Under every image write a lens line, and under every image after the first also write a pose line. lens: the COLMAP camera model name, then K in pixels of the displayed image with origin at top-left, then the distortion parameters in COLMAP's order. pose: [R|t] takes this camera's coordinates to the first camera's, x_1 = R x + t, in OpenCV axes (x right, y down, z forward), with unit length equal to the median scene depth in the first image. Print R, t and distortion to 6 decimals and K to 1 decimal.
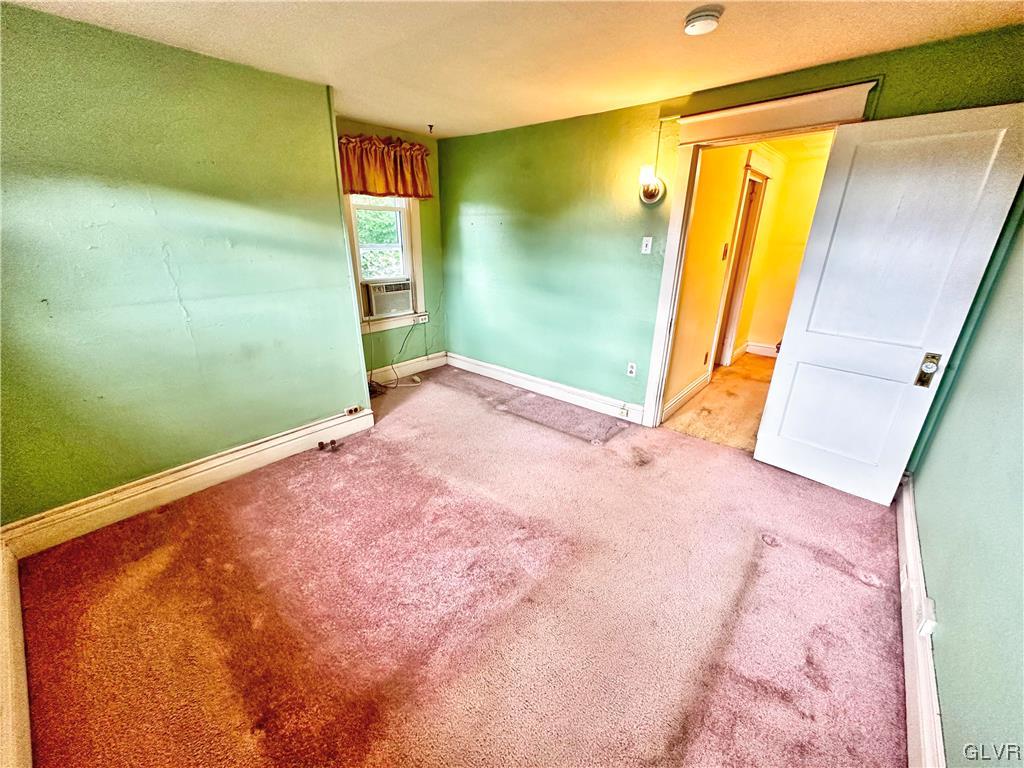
lens RADIAL K [[407.9, 0, 512.6], [0, 407.9, 383.3], [0, 0, 1]] dist [-0.002894, 0.000413]
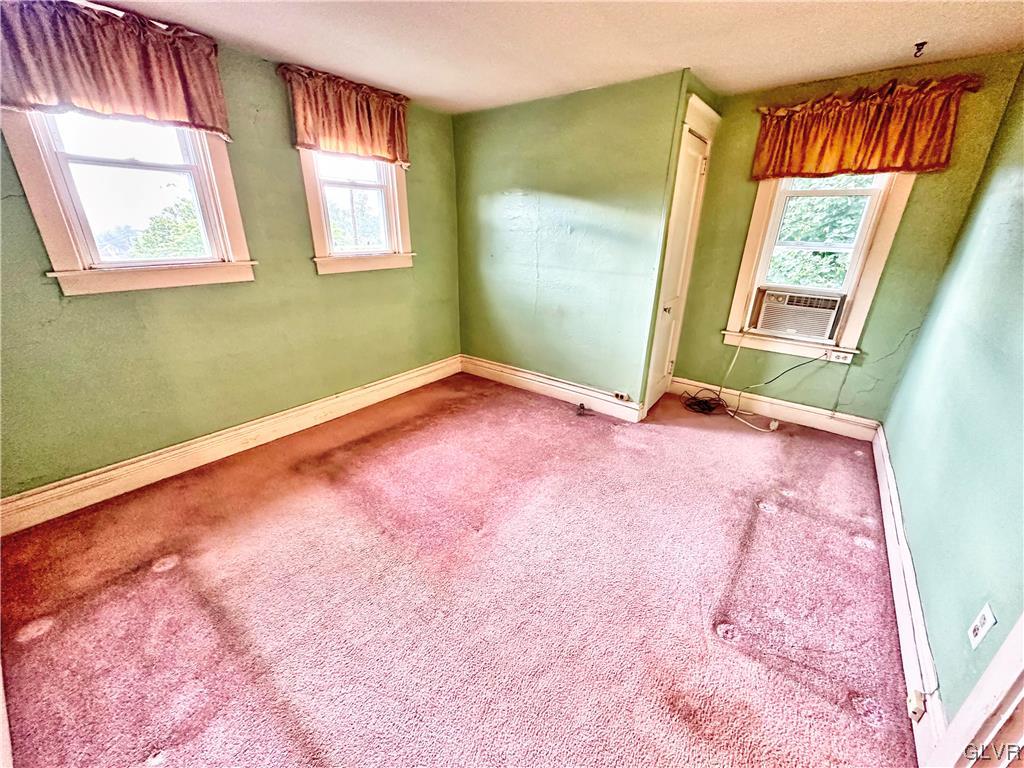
lens RADIAL K [[407.9, 0, 512.1], [0, 407.9, 384.6], [0, 0, 1]] dist [-0.002894, 0.000413]
pose [[0.048413, 0.356313, -0.933111, 0.532916], [-0.362619, 0.876737, 0.315973, -0.180651], [0.930679, 0.323067, 0.171652, 0.538465]]
